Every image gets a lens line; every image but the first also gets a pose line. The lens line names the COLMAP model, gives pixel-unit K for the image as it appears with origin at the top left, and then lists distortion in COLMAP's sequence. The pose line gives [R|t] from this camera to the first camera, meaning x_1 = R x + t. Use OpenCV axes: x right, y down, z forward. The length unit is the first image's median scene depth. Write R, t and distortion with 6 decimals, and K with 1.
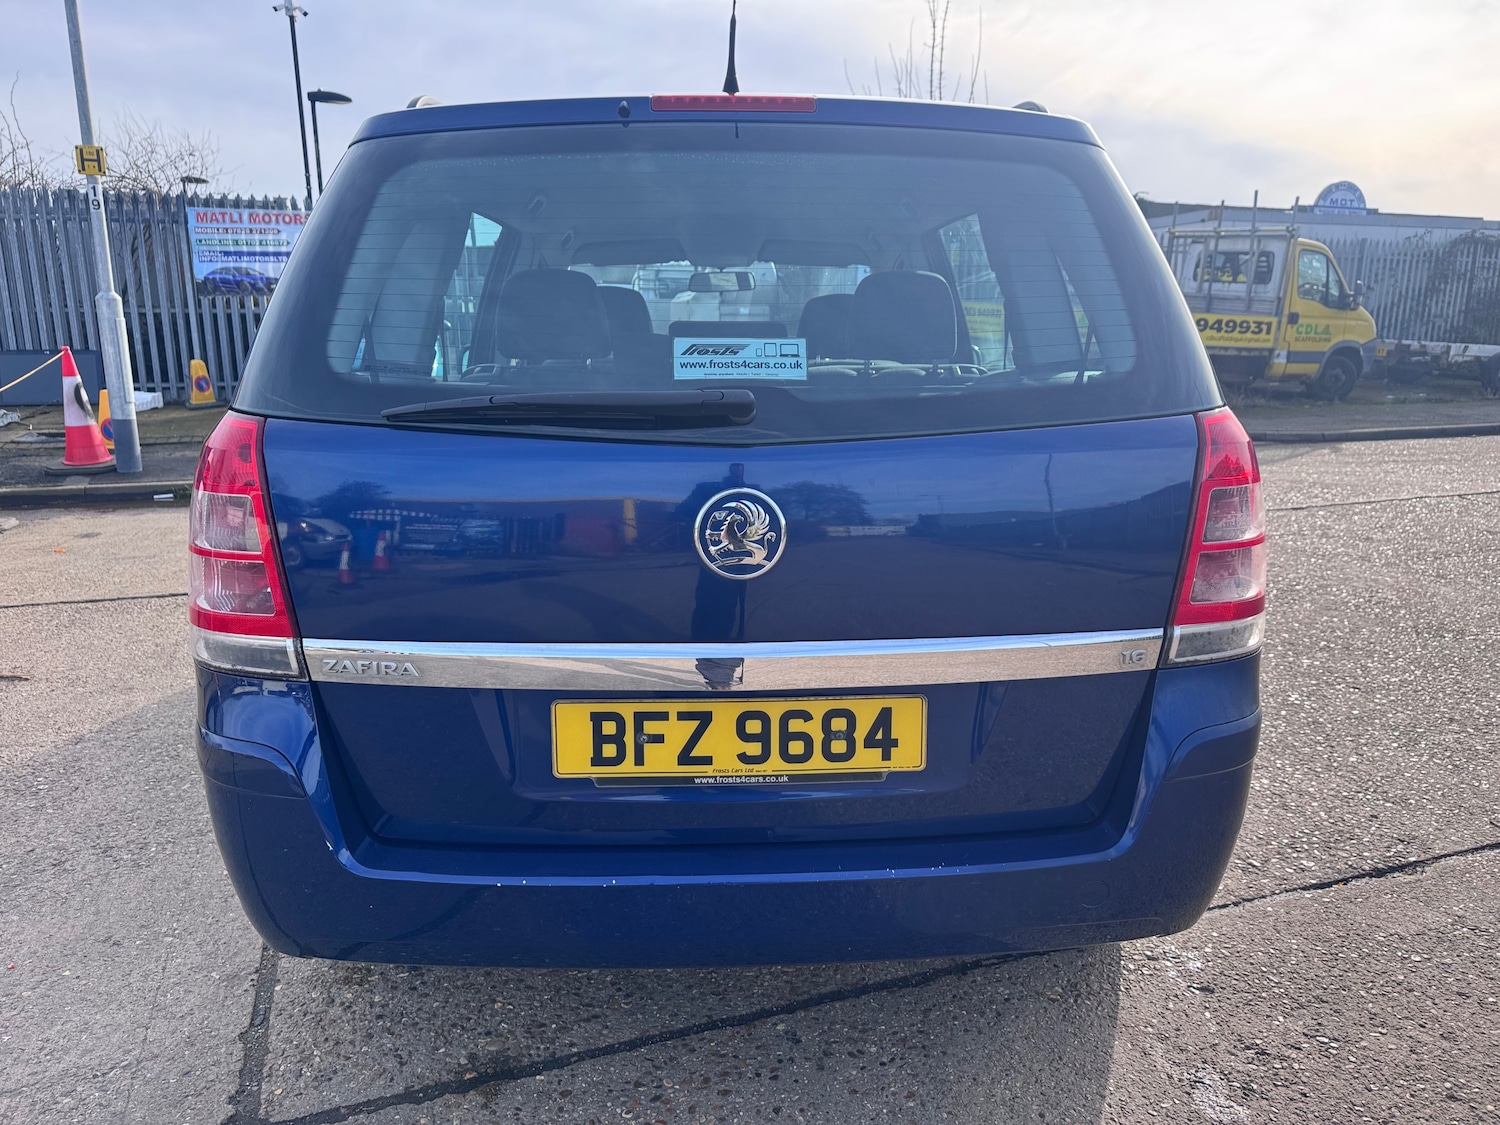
lens RADIAL K [[1057.7, 0, 753.8], [0, 1057.7, 557.2], [0, 0, 1]] dist [0.086629, -0.115024]
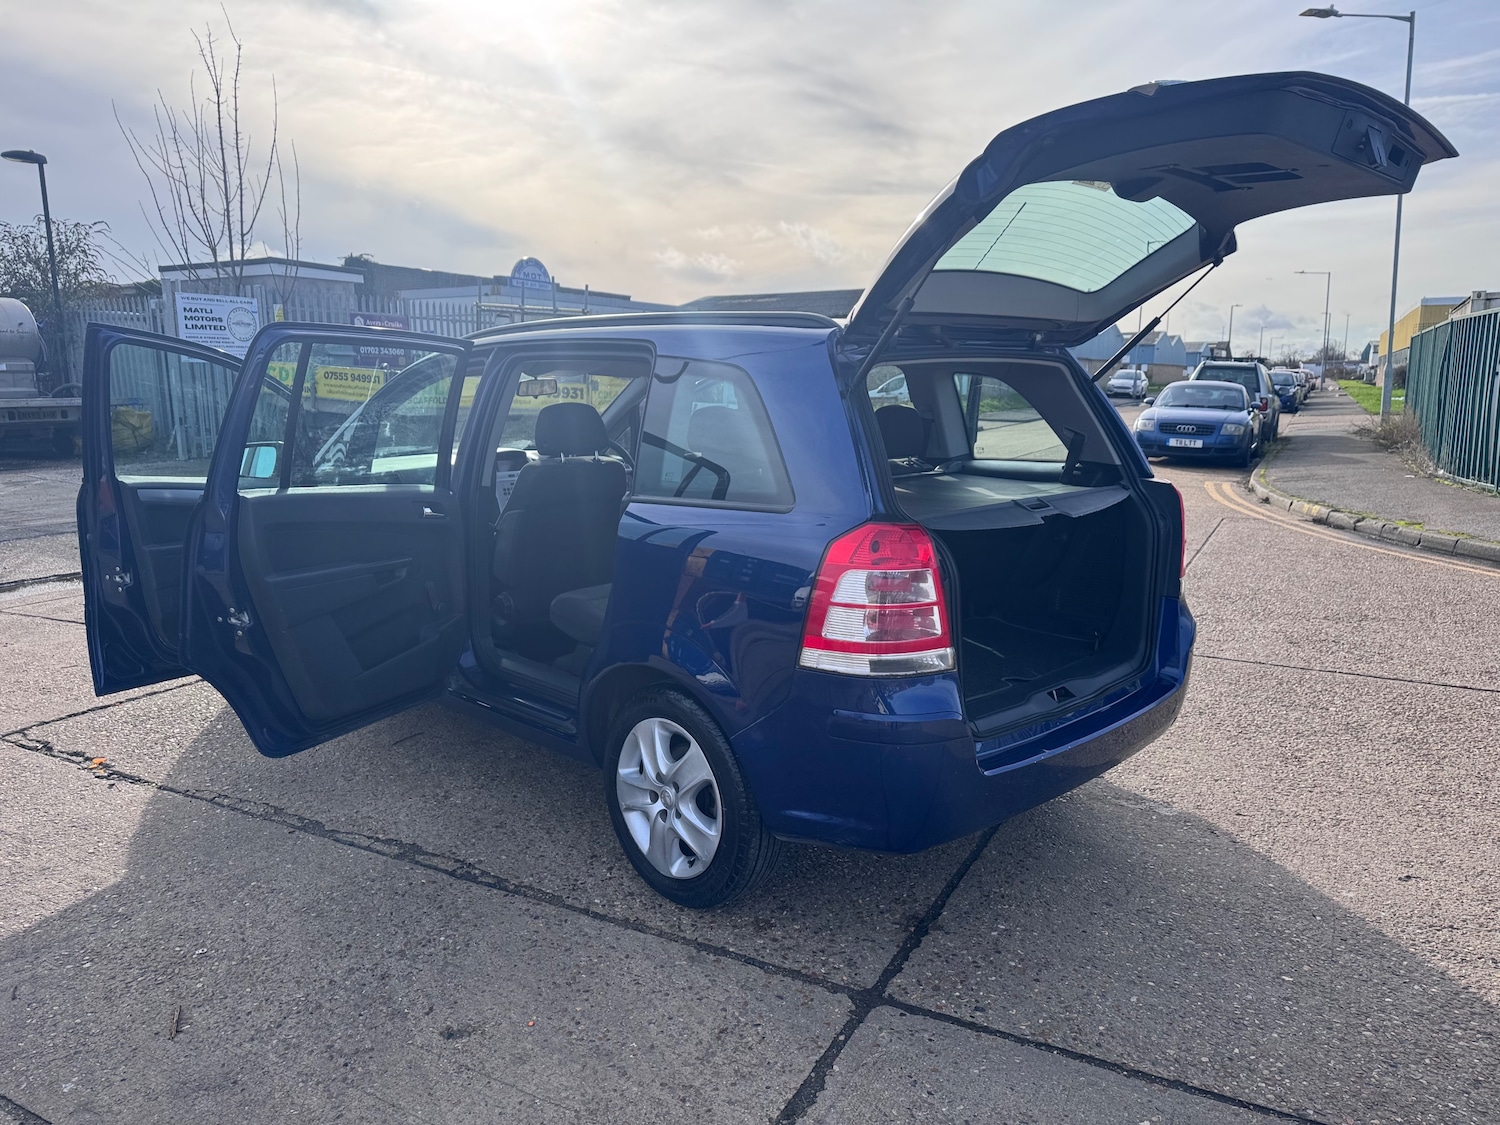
lens RADIAL K [[1057.7, 0, 753.8], [0, 1057.7, 557.2], [0, 0, 1]] dist [0.086629, -0.115024]
pose [[0.738347, -0.110047, 0.665382, -1.738656], [0.137436, 0.990446, 0.011302, -0.127774], [-0.660269, 0.083102, 0.746417, -0.069028]]
